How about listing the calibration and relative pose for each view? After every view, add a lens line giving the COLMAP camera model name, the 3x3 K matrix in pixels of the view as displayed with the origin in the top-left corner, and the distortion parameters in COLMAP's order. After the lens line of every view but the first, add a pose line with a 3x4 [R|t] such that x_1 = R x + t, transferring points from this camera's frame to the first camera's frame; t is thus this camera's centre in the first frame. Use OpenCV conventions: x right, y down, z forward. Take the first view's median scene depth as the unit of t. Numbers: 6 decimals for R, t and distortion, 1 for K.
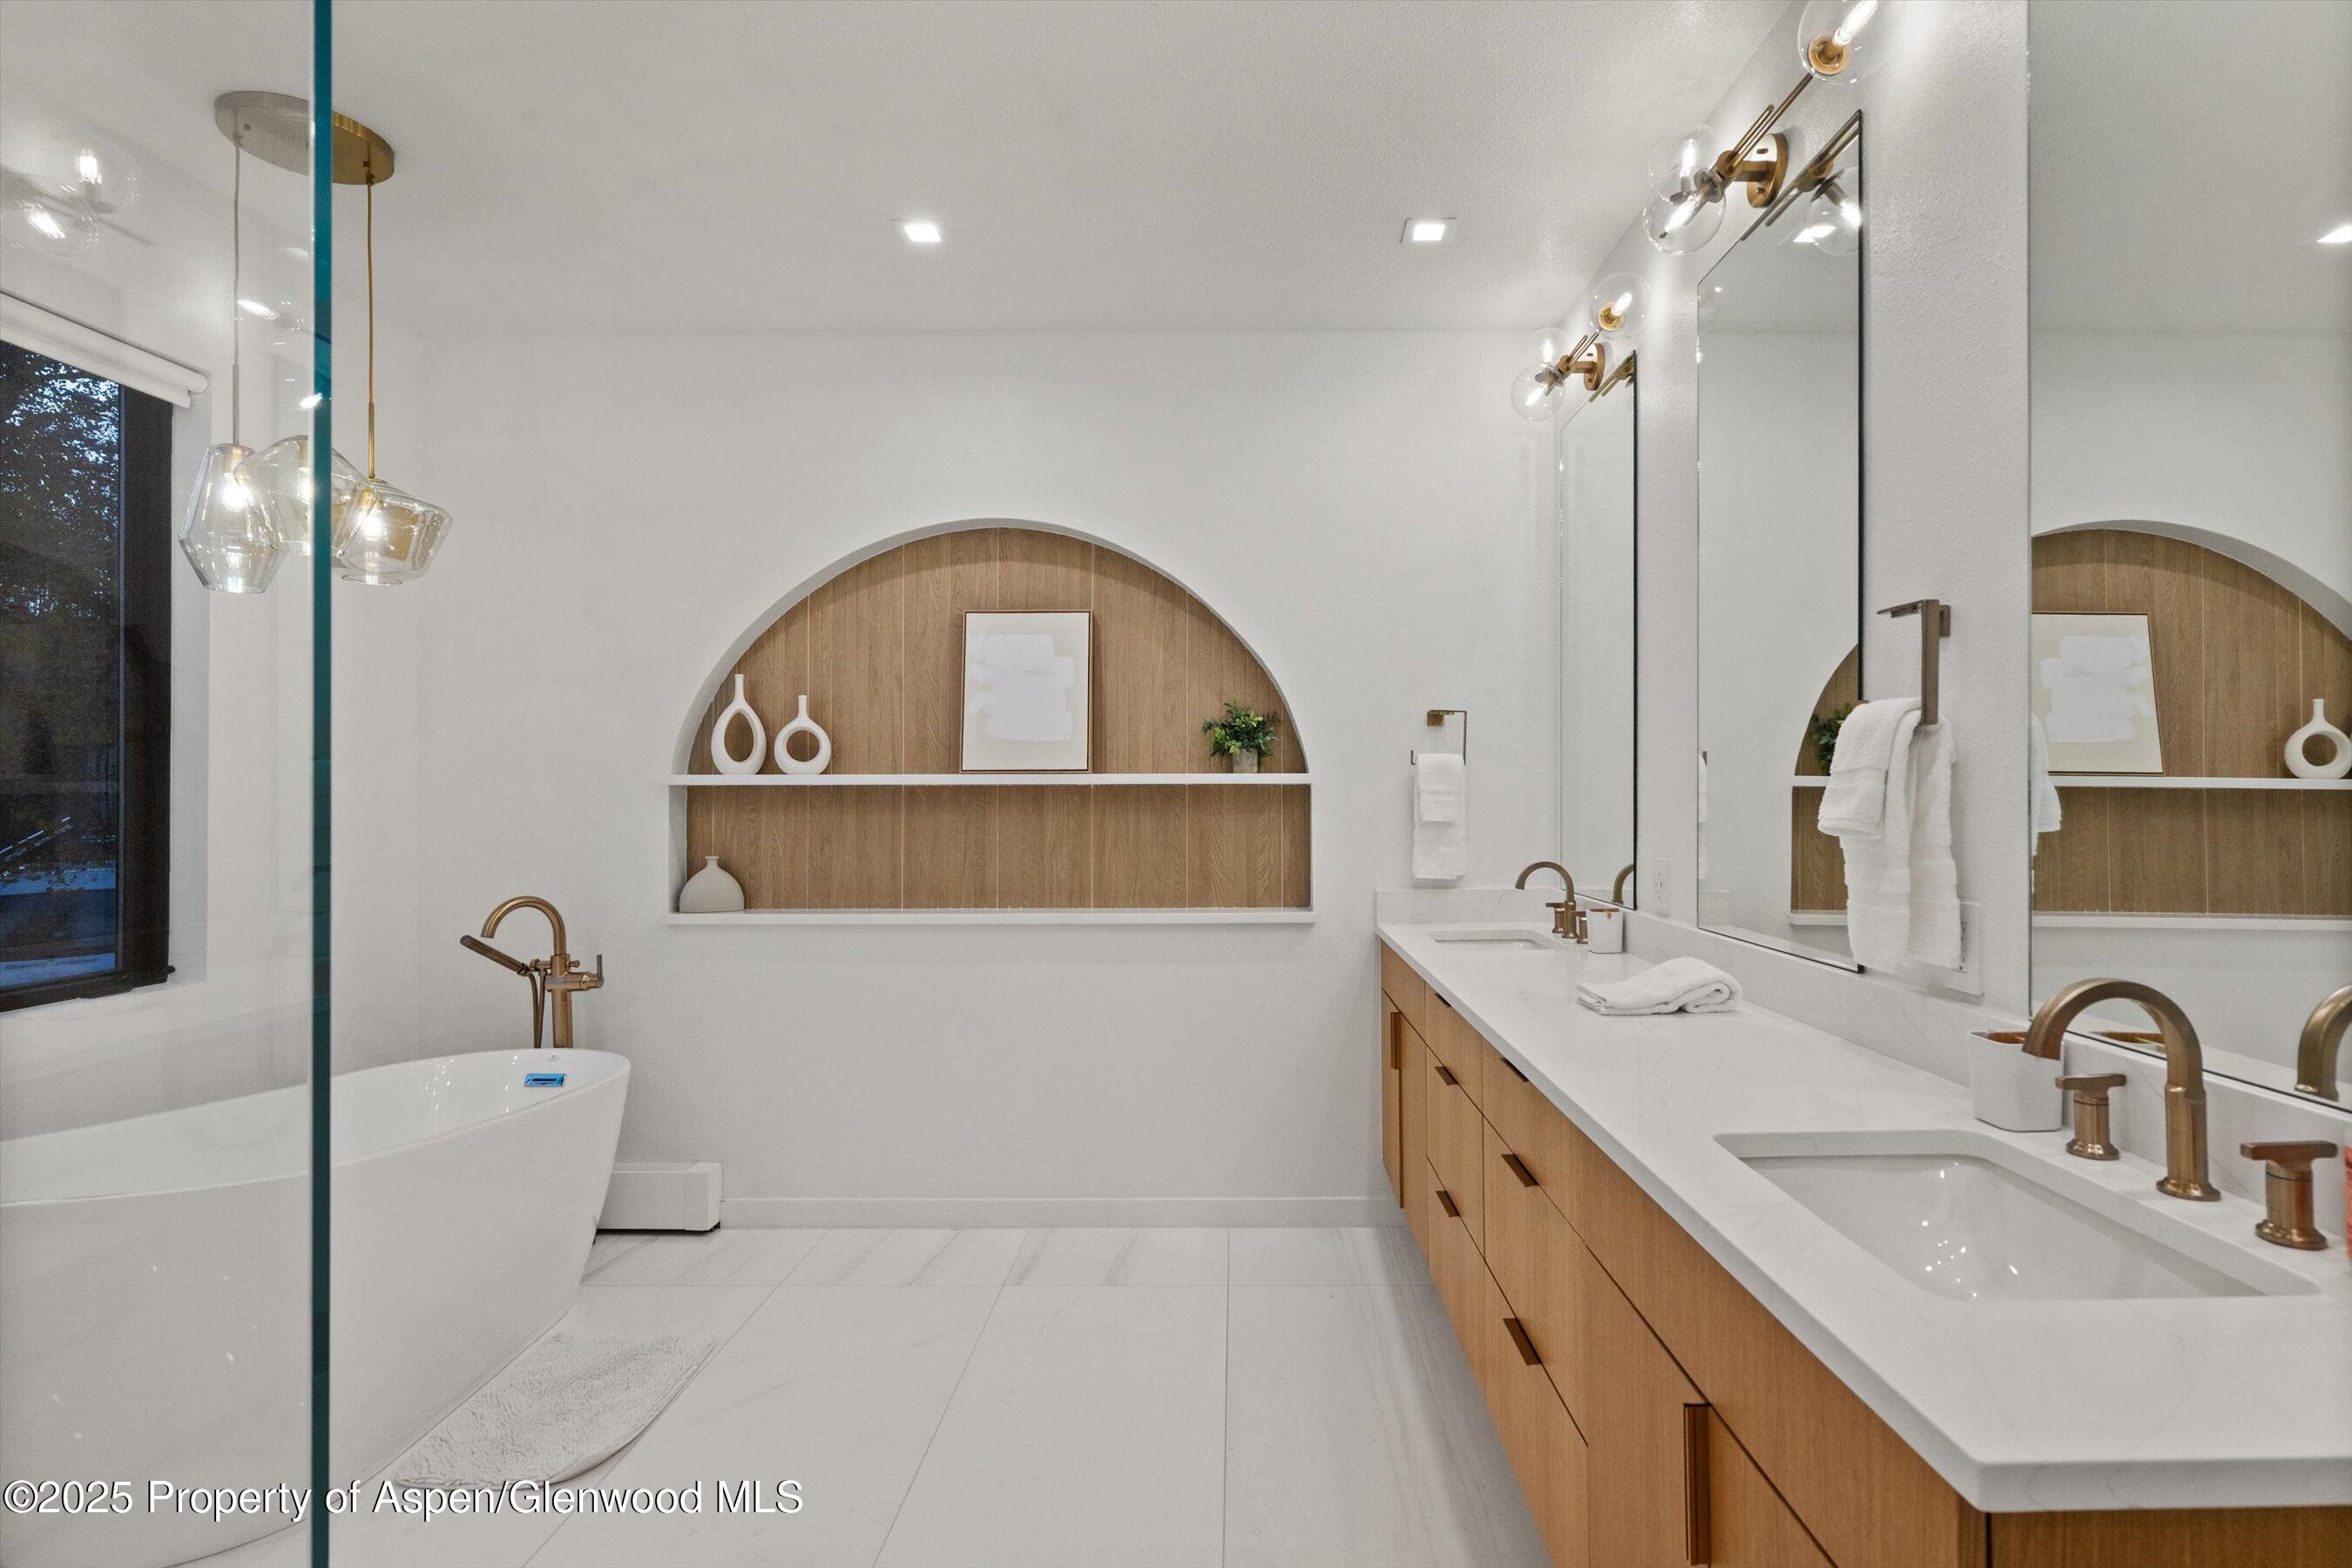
lens RADIAL K [[1156.4, 0, 1227.7], [0, 1156.4, 787.4], [0, 0, 1]] dist [-0.002780, -0.000488]
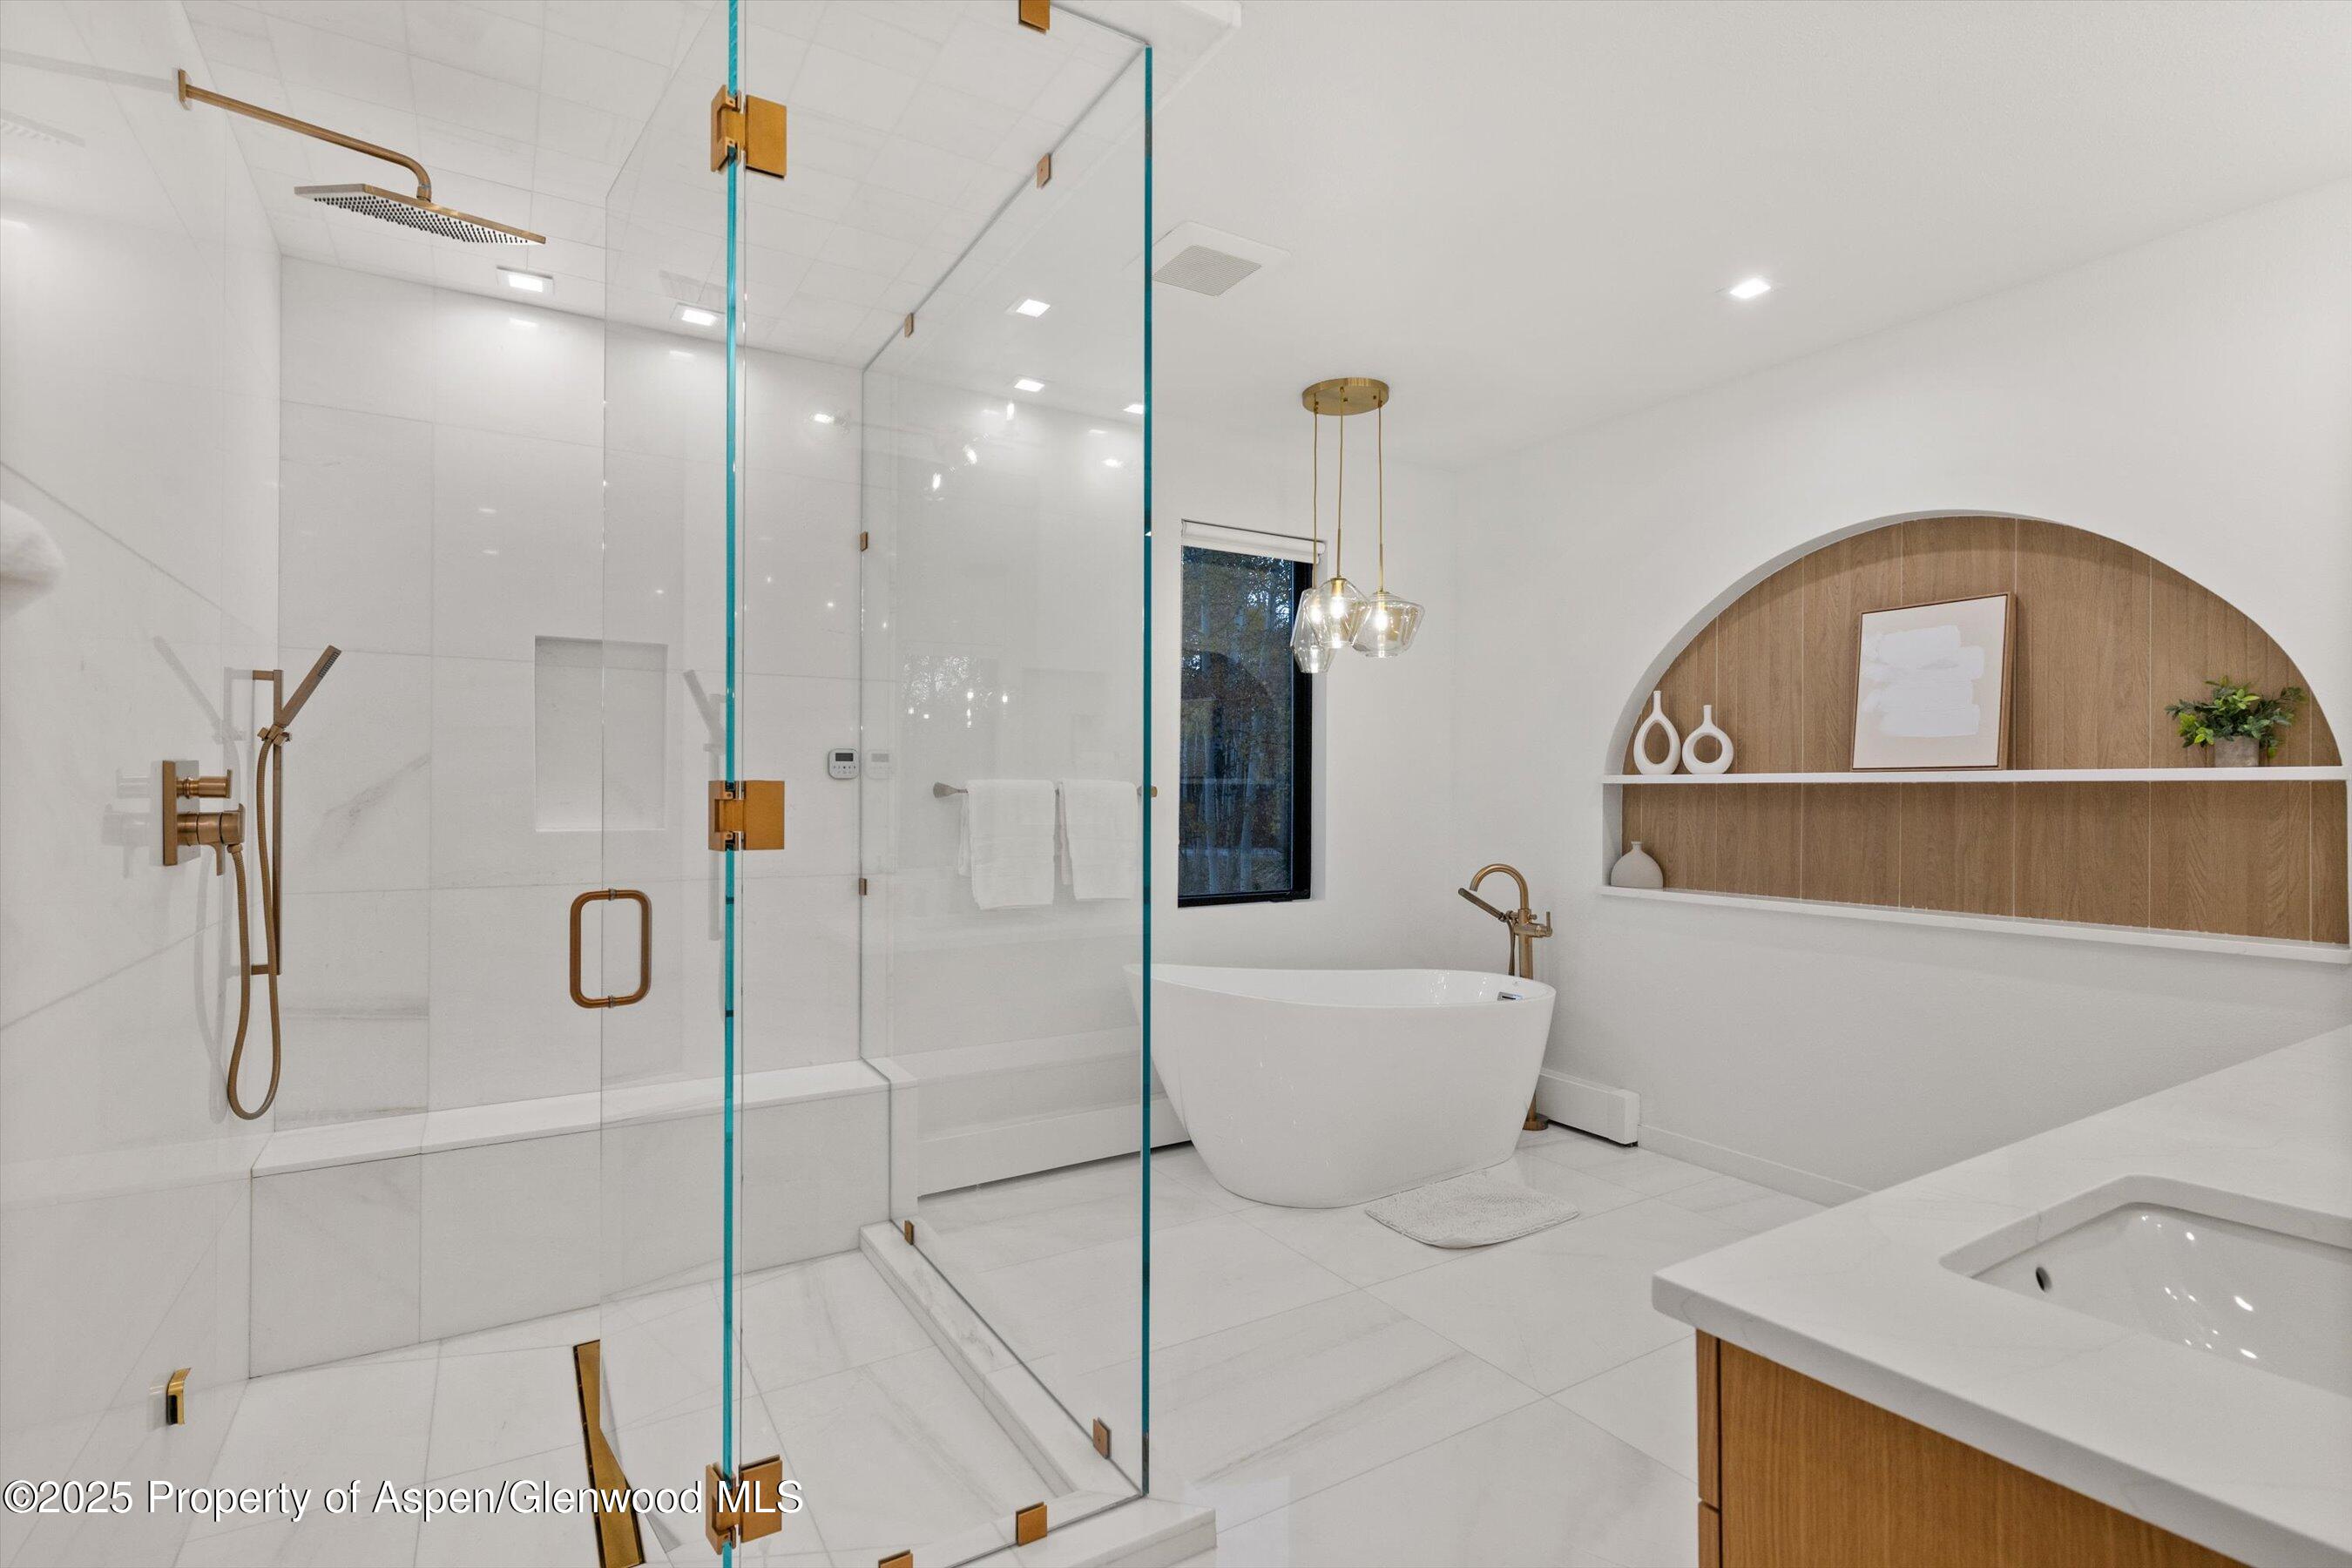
lens RADIAL K [[1098.7, 0, 1143.8], [0, 1098.7, 784.6], [0, 0, 1]] dist [0.000402, 0.000033]
pose [[0.511805, -0.001753, -0.859100, 0.279196], [0.000797, 0.999998, -0.001566, 0.000620], [0.859101, 0.000117, 0.511806, -0.039278]]
